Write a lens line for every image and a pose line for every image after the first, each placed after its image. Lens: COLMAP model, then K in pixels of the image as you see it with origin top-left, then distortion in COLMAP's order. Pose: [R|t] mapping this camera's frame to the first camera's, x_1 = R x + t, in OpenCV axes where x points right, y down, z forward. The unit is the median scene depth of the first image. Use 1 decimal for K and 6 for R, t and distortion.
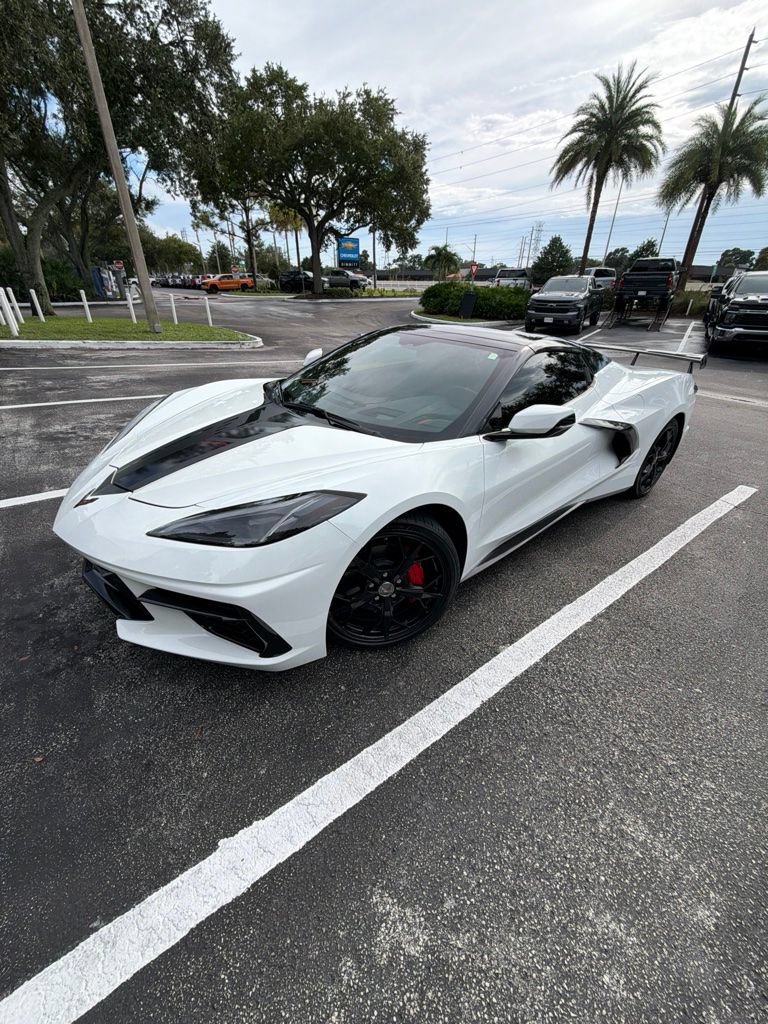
lens RADIAL K [[406.5, 0, 384.0], [0, 406.5, 512.0], [0, 0, 1]] dist [0.002781, -0.000695]
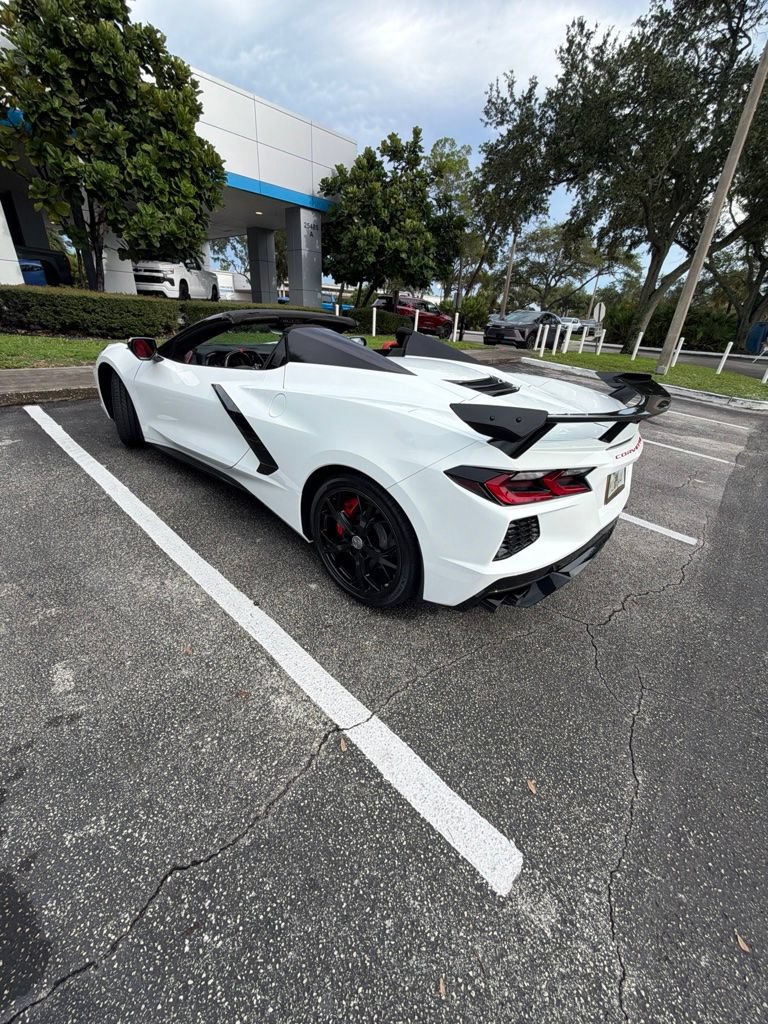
lens RADIAL K [[406.5, 0, 384.0], [0, 406.5, 512.0], [0, 0, 1]] dist [0.002781, -0.000695]
pose [[0.172152, 0.429940, -0.886293, 2.148515], [-0.531697, 0.797964, 0.283815, -0.642006], [0.829254, 0.422380, 0.365969, 1.457548]]
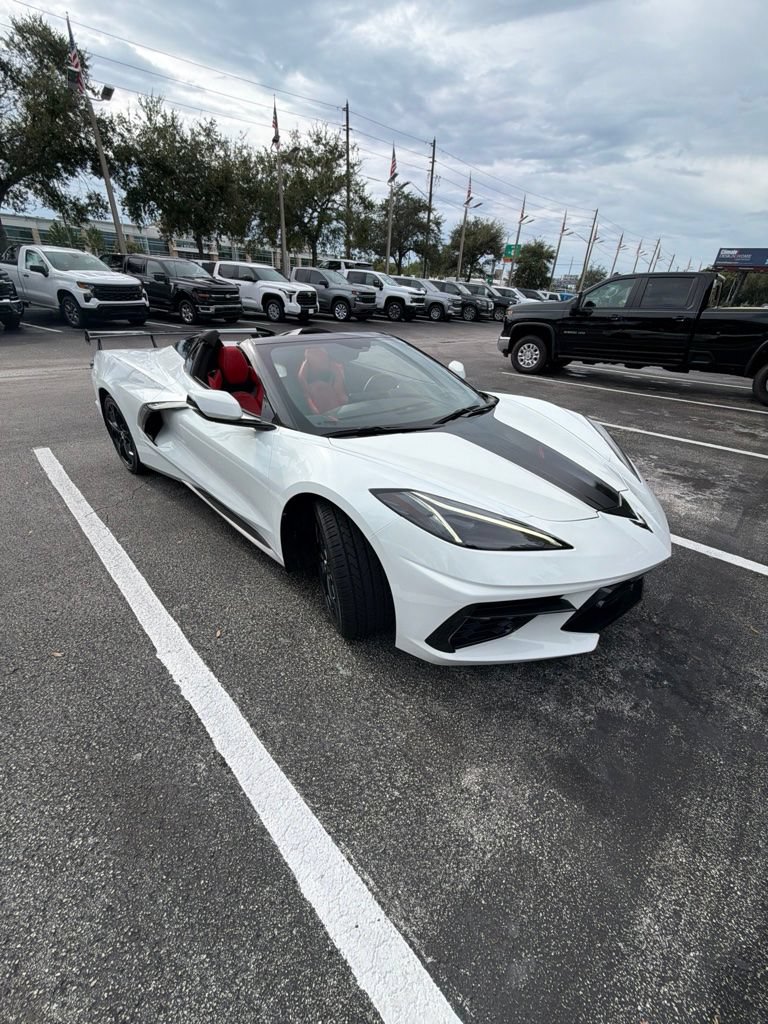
lens RADIAL K [[406.5, 0, 384.0], [0, 406.5, 512.0], [0, 0, 1]] dist [0.002781, -0.000695]
pose [[-0.117813, -0.502222, 0.856676, -1.405887], [0.432029, 0.750840, 0.499590, -0.786962], [-0.894131, 0.428967, 0.128516, 1.328056]]
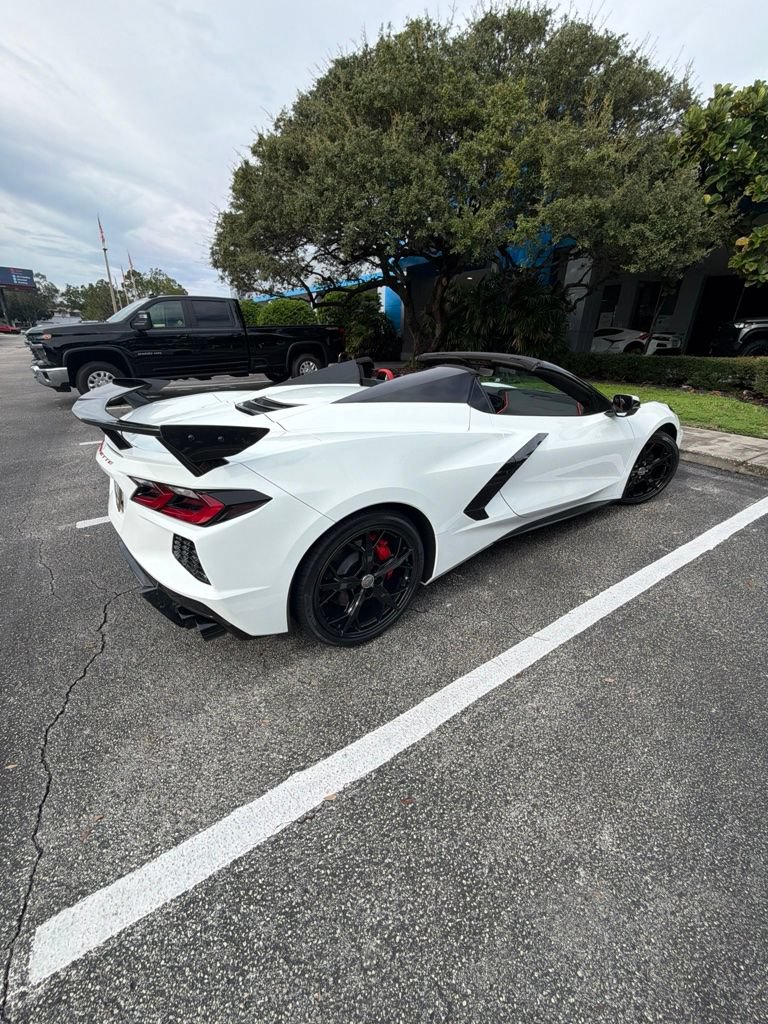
lens RADIAL K [[406.5, 0, 384.0], [0, 406.5, 512.0], [0, 0, 1]] dist [0.002781, -0.000695]
pose [[-0.996868, -0.068780, 0.039041, 0.387202], [-0.011667, 0.616131, 0.787557, -1.498976], [-0.078223, 0.784635, -0.615003, 2.917557]]
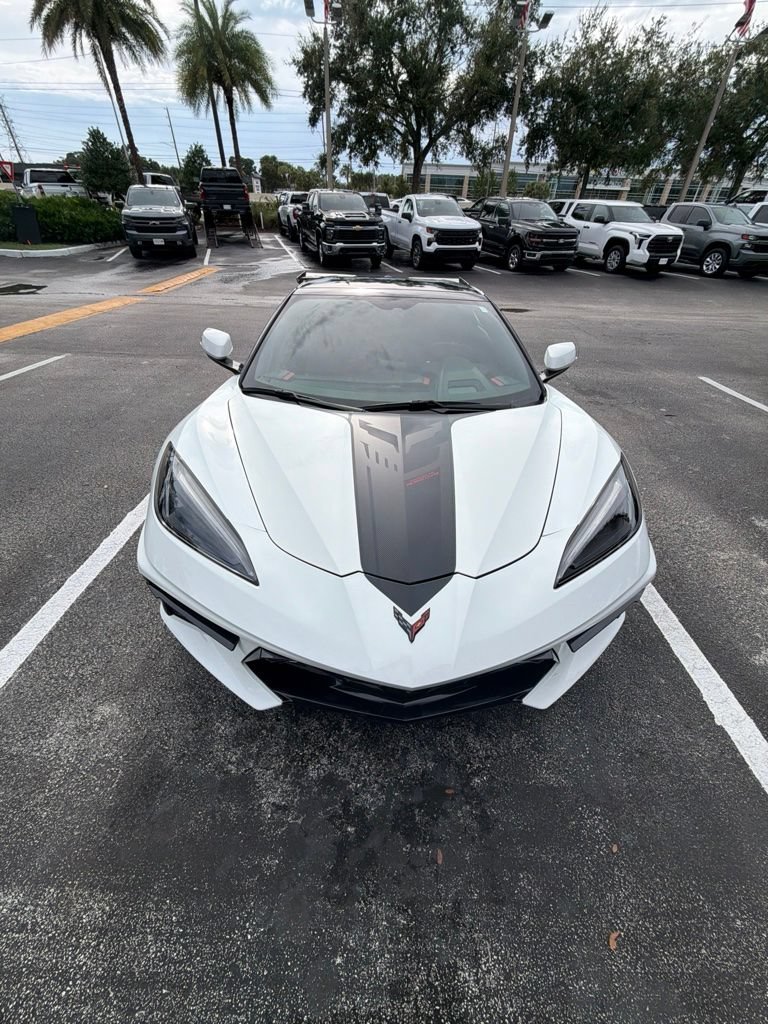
lens RADIAL K [[406.5, 0, 384.0], [0, 406.5, 512.0], [0, 0, 1]] dist [0.002781, -0.000695]
pose [[0.620773, -0.469461, 0.627891, -1.015953], [0.363371, 0.881962, 0.300174, -0.385179], [-0.694696, 0.041818, 0.718087, 0.489031]]
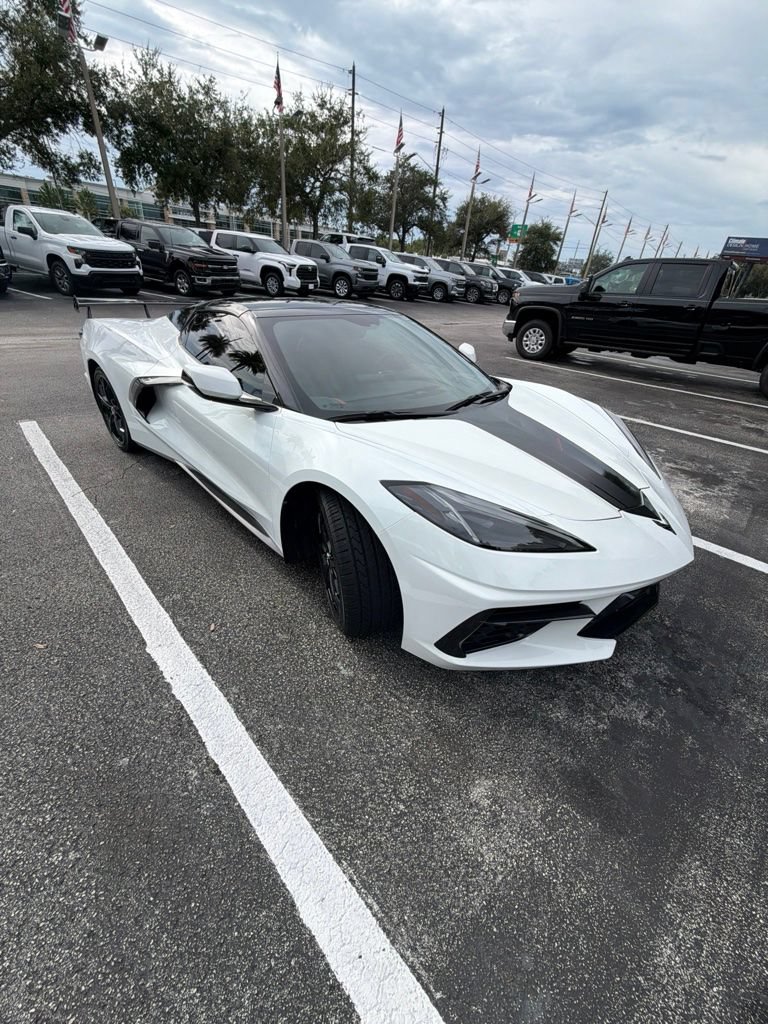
lens RADIAL K [[405.7, 0, 384.0], [0, 405.7, 512.0], [0, 0, 1]] dist [0.000100, -0.000182]
pose [[-0.113752, -0.541616, 0.832894, -1.336541], [0.403197, 0.741029, 0.536944, -0.781508], [-0.908016, 0.396899, 0.134085, 1.355094]]
